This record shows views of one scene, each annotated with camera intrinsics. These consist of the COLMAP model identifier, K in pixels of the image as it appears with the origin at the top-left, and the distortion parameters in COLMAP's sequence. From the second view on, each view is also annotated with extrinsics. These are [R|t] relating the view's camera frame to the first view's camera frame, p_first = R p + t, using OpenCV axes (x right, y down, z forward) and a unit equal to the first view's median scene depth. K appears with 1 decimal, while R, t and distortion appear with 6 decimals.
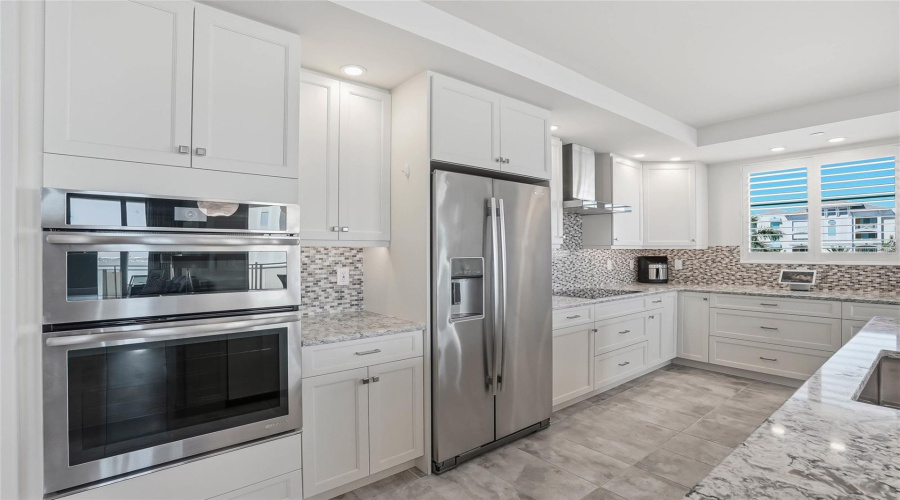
lens RADIAL K [[418.5, 0, 451.9], [0, 418.5, 254.5], [0, 0, 1]] dist [-0.058380, 0.020807]
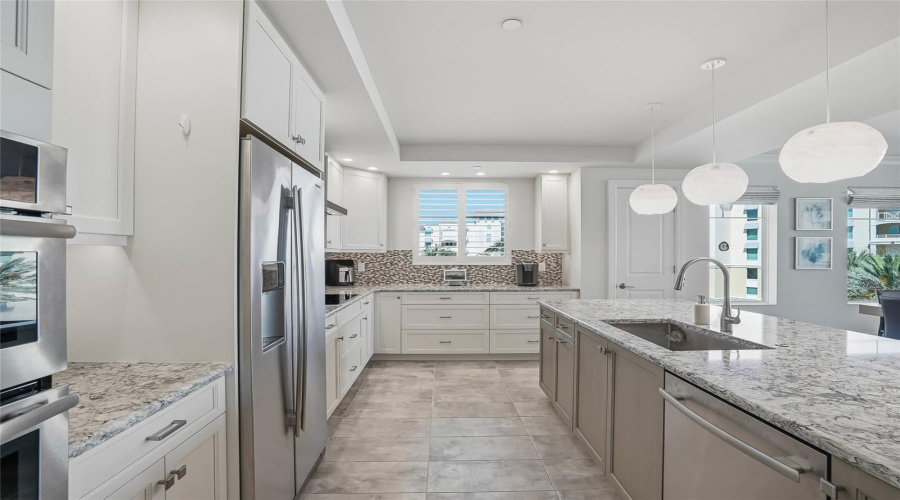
lens RADIAL K [[422.3, 0, 450.4], [0, 422.3, 257.3], [0, 0, 1]] dist [-0.062835, 0.021789]
pose [[0.614572, -0.000812, 0.788860, -0.223879], [0.001729, 0.999998, -0.000317, -0.000842], [-0.788859, 0.001559, 0.614572, 0.192874]]
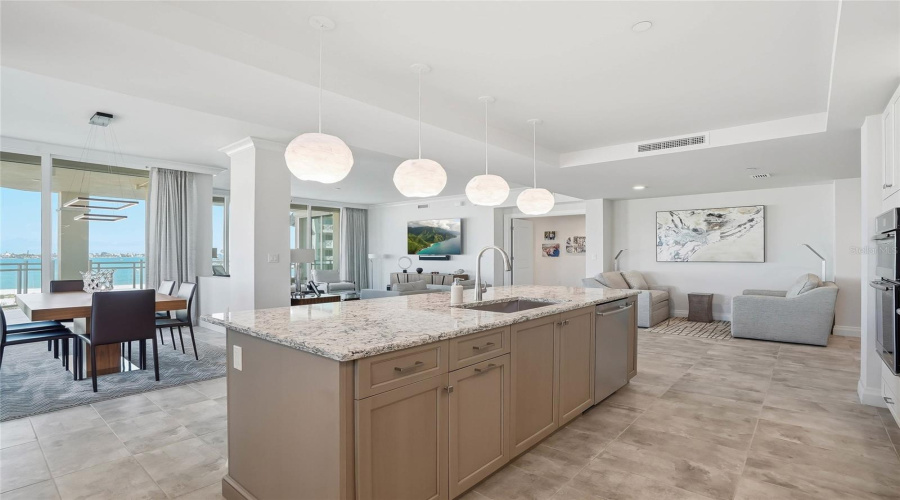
lens RADIAL K [[418.5, 0, 451.9], [0, 418.5, 254.5], [0, 0, 1]] dist [-0.058380, 0.020807]
pose [[-0.985587, 0.001108, -0.169166, 0.621482], [0.000232, 0.999986, 0.005200, 0.009980], [0.169169, 0.005086, -0.985574, 0.994793]]
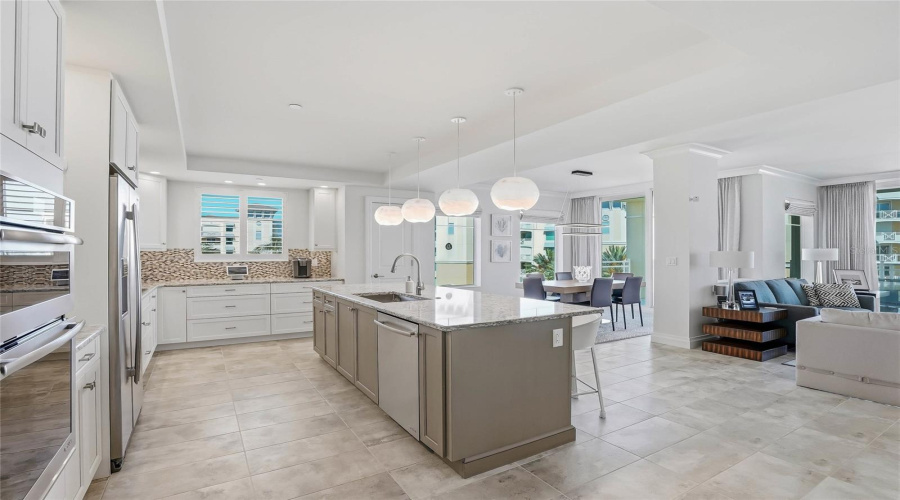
lens RADIAL K [[418.5, 0, 451.9], [0, 418.5, 254.5], [0, 0, 1]] dist [-0.058380, 0.020807]
pose [[0.131344, -0.001748, 0.991335, -0.555920], [0.006400, 0.999979, 0.000915, 0.000649], [-0.991316, 0.006224, 0.131353, 0.027633]]
